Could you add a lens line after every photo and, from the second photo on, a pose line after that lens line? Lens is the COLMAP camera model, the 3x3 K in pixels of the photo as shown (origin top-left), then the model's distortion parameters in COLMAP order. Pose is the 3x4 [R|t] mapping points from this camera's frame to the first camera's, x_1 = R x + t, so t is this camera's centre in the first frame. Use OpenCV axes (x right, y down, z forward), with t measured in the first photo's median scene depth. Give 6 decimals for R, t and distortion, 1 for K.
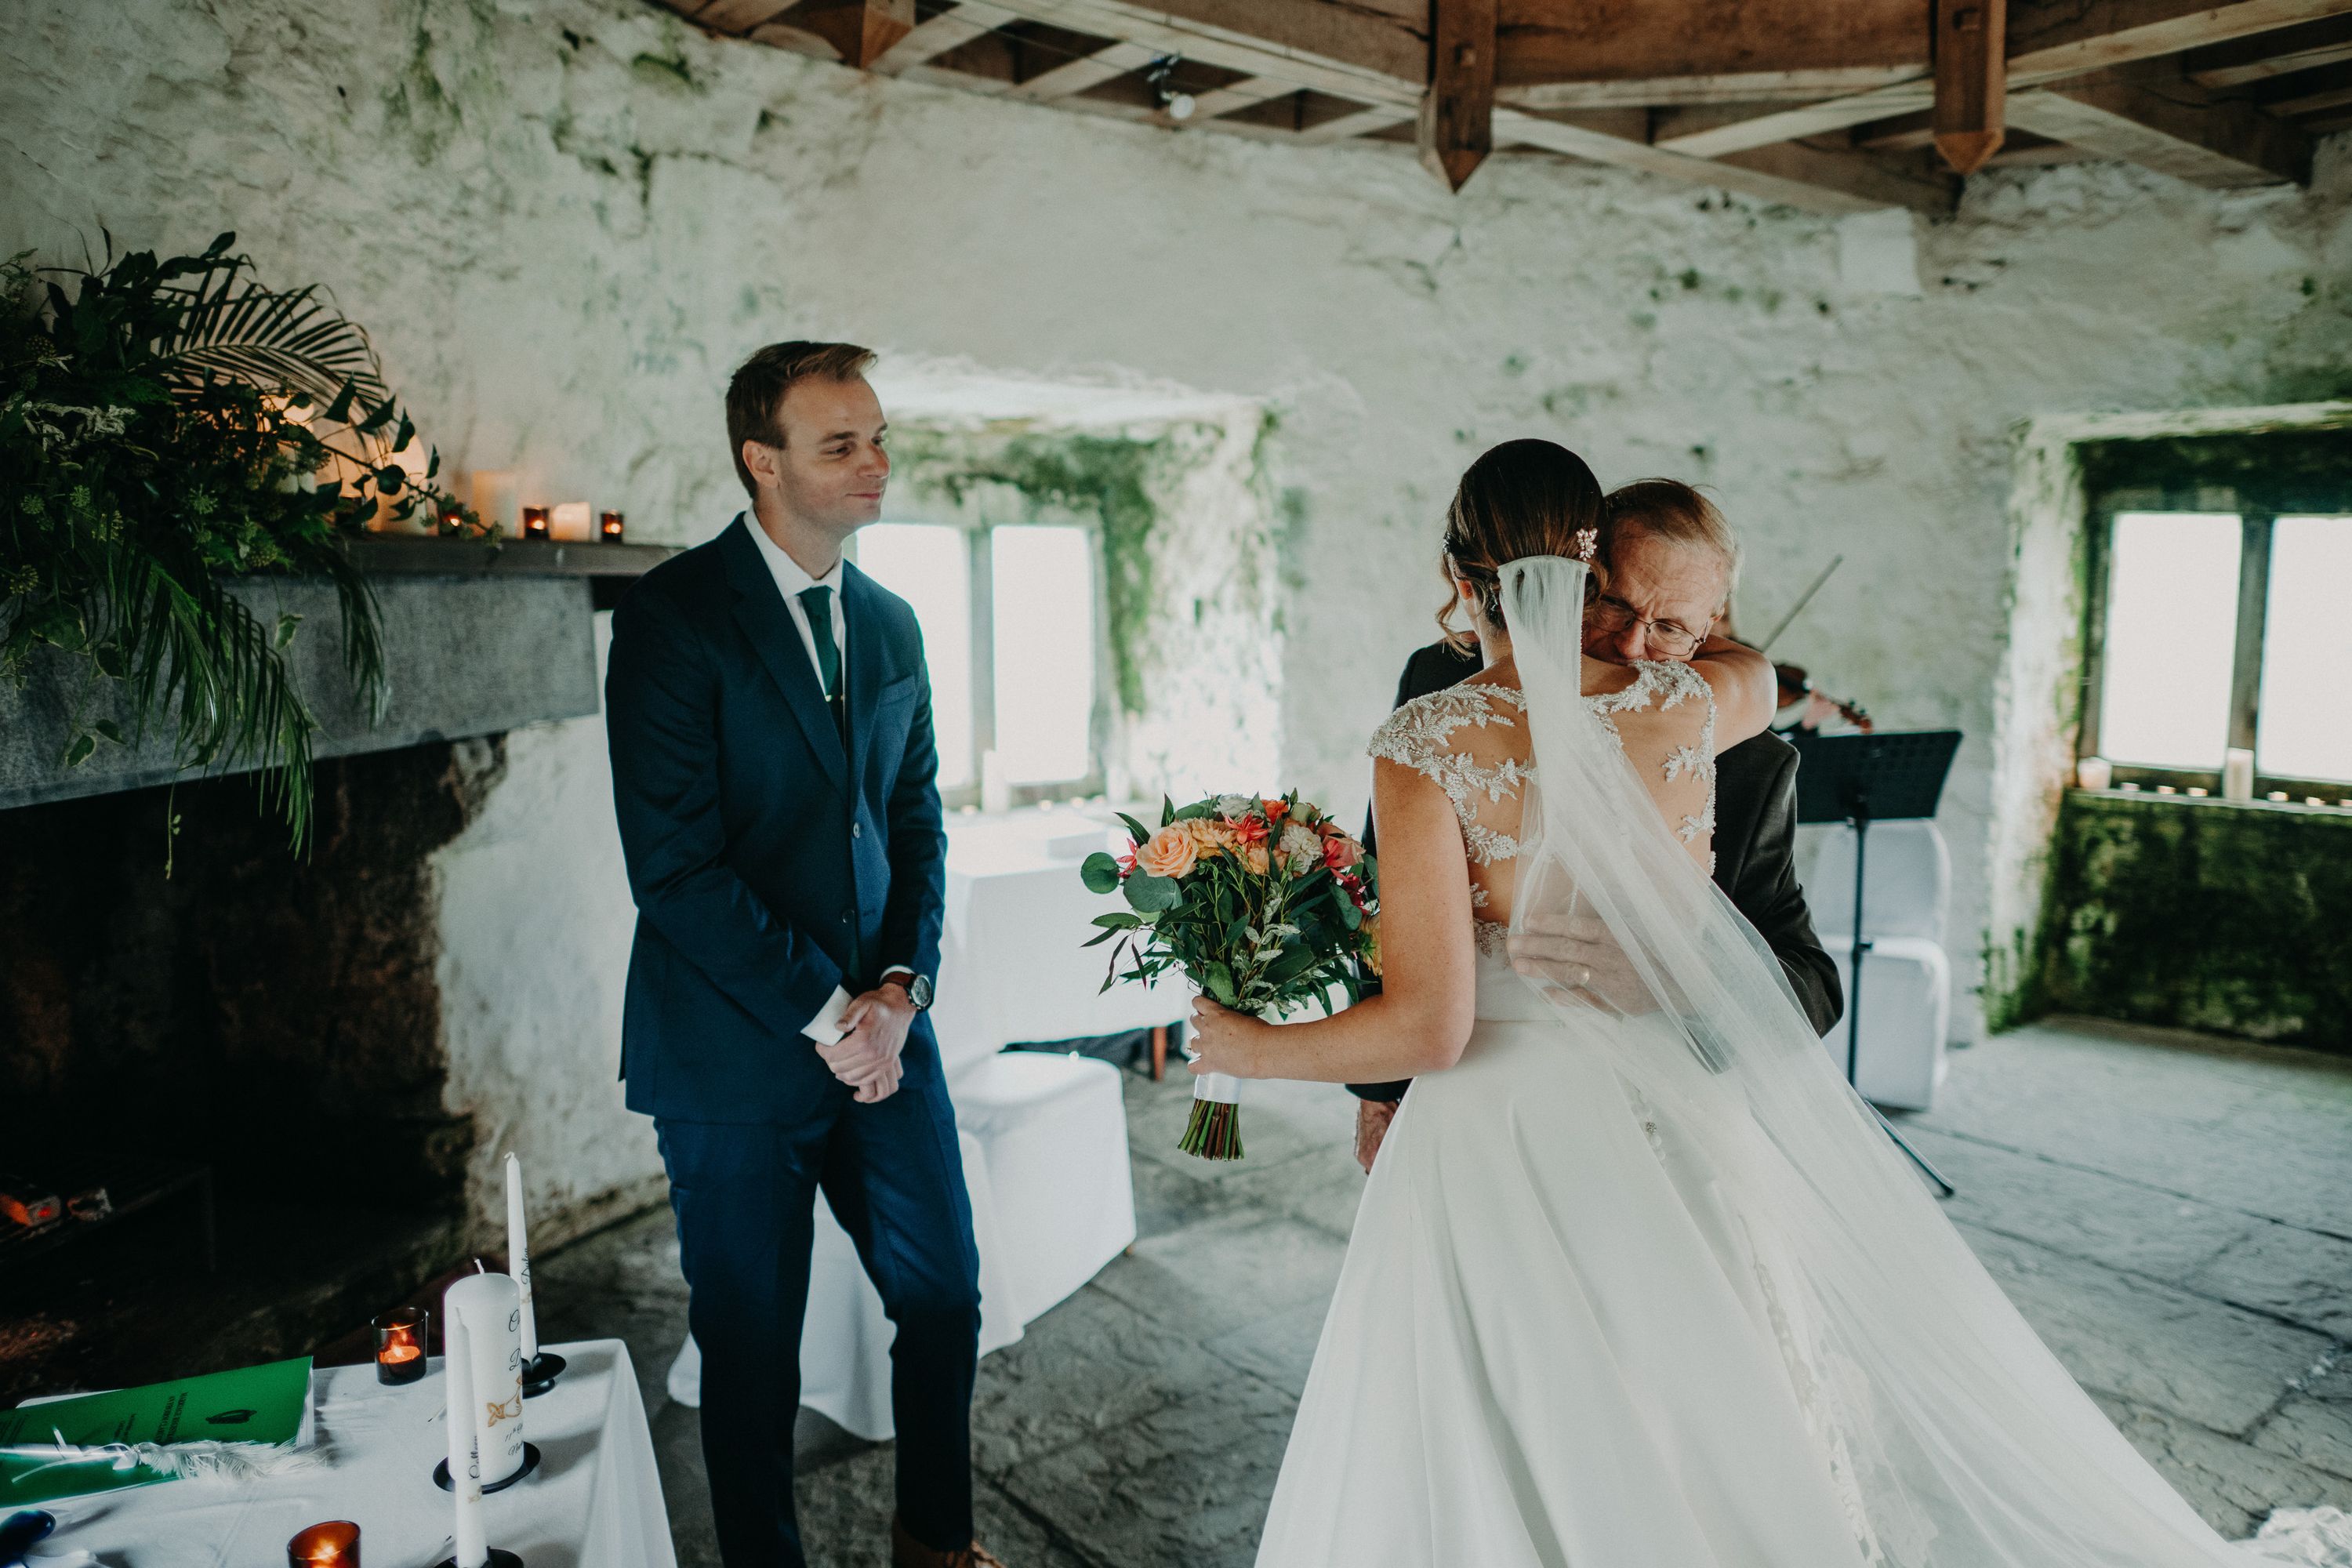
lens RADIAL K [[1672.9, 0, 1178.0], [0, 1672.9, 724.8], [0, 0, 1]] dist [-0.000332, -0.002184]
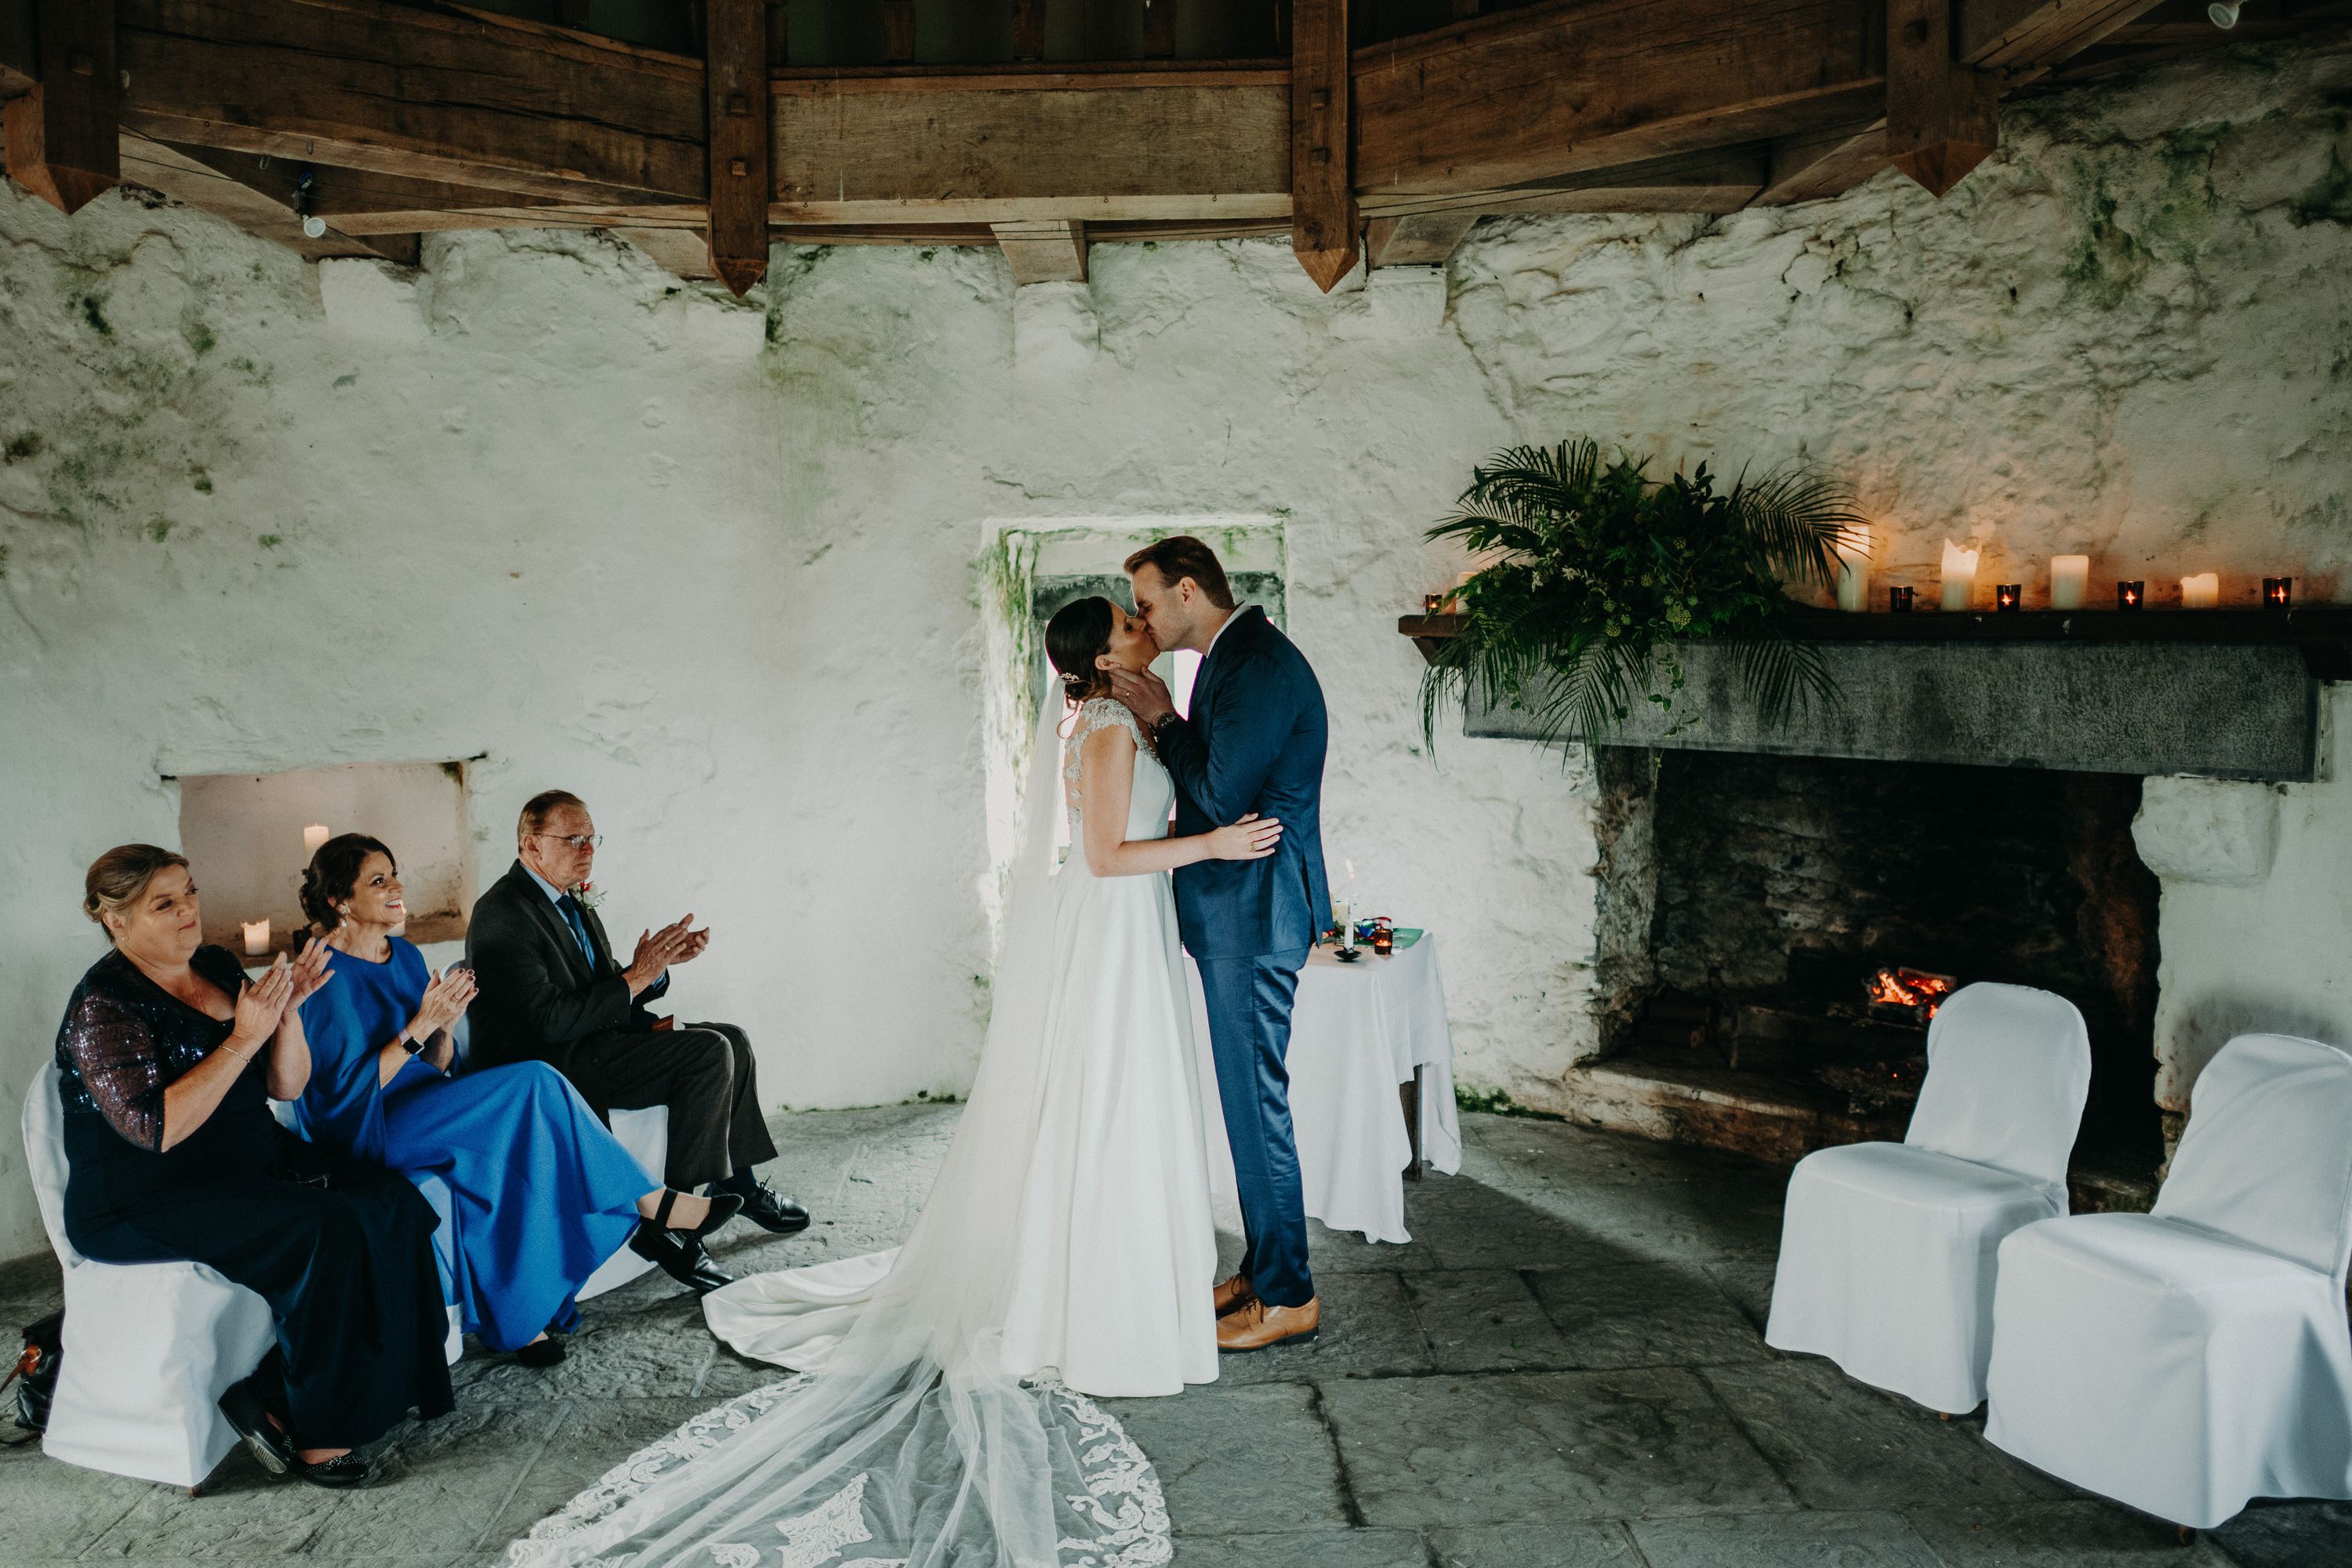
lens RADIAL K [[1701.1, 0, 1151.6], [0, 1701.1, 777.1], [0, 0, 1]] dist [-0.040137, 0.019589]
pose [[-0.608741, 0.079233, -0.789403, 0.926784], [-0.060812, 0.987413, 0.146003, -0.122441], [0.791035, 0.136883, -0.596260, 1.149408]]
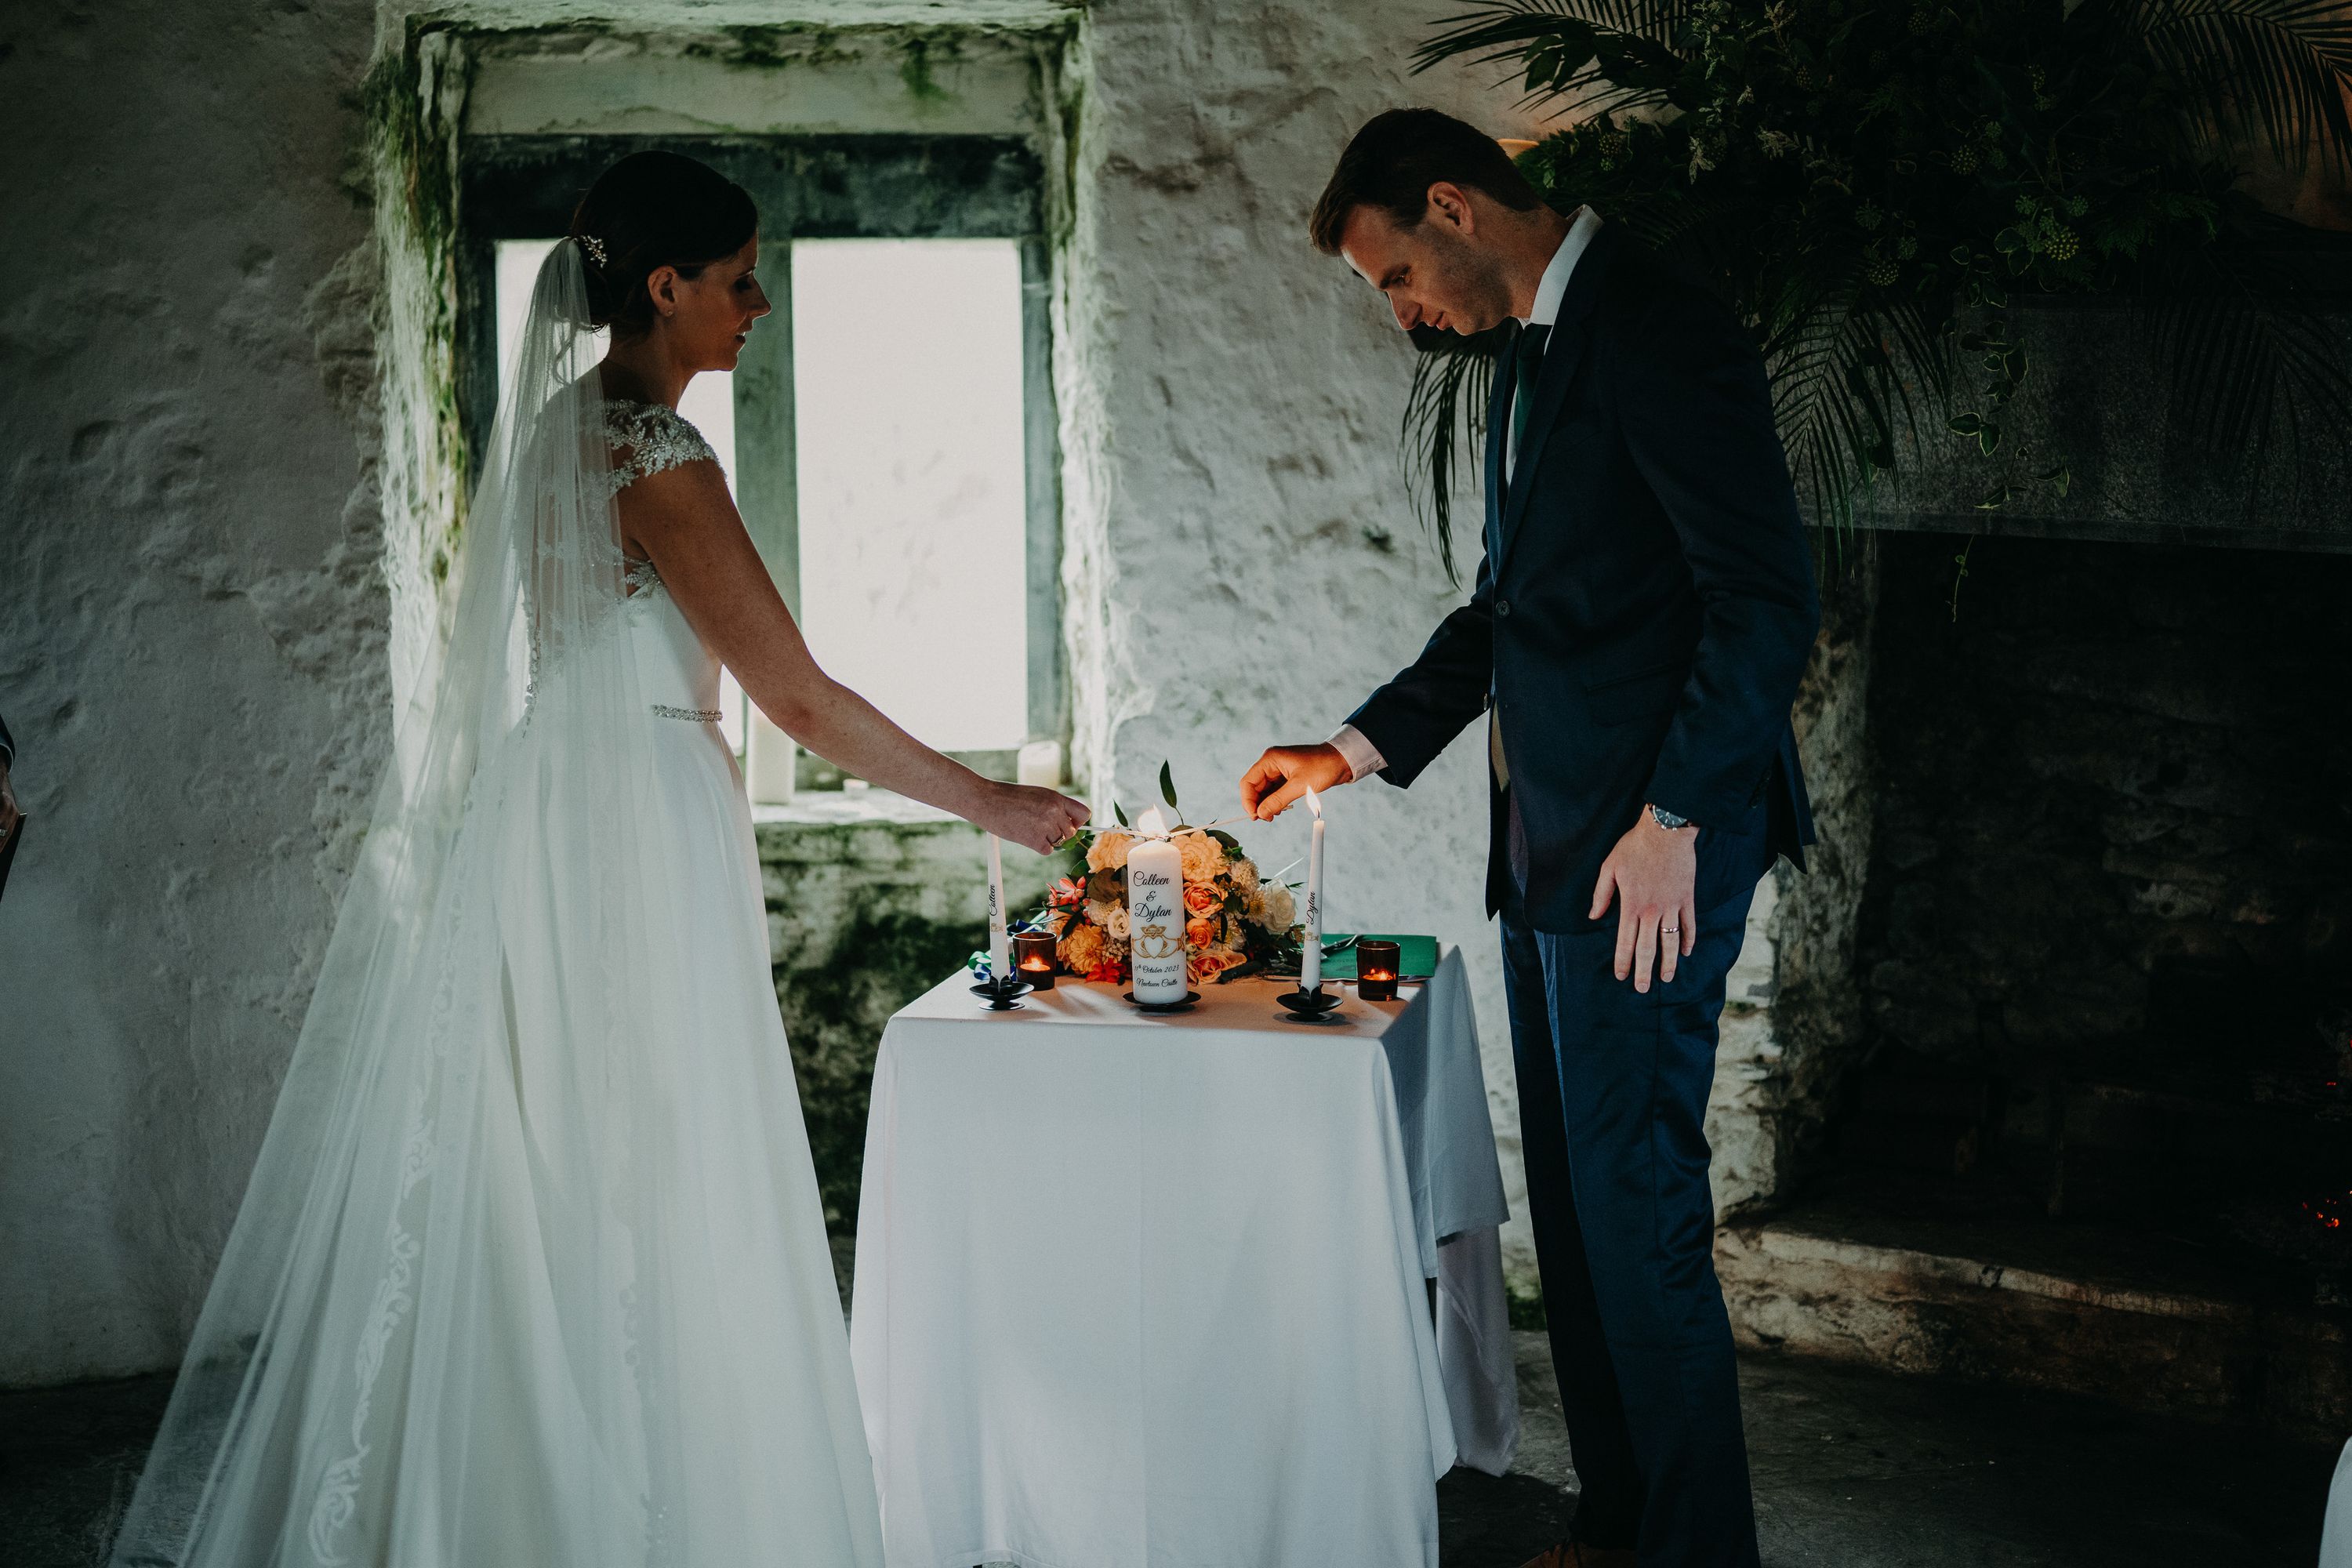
lens RADIAL K [[3541.1, 0, 1249.7], [0, 3541.1, 815.2], [0, 0, 1]] dist [0.005872, -0.241389]
pose [[-0.437738, 0.136390, -0.888698, 0.882469], [-0.084822, 0.977754, 0.191837, -0.097115], [0.895093, 0.159355, -0.416431, 0.979074]]
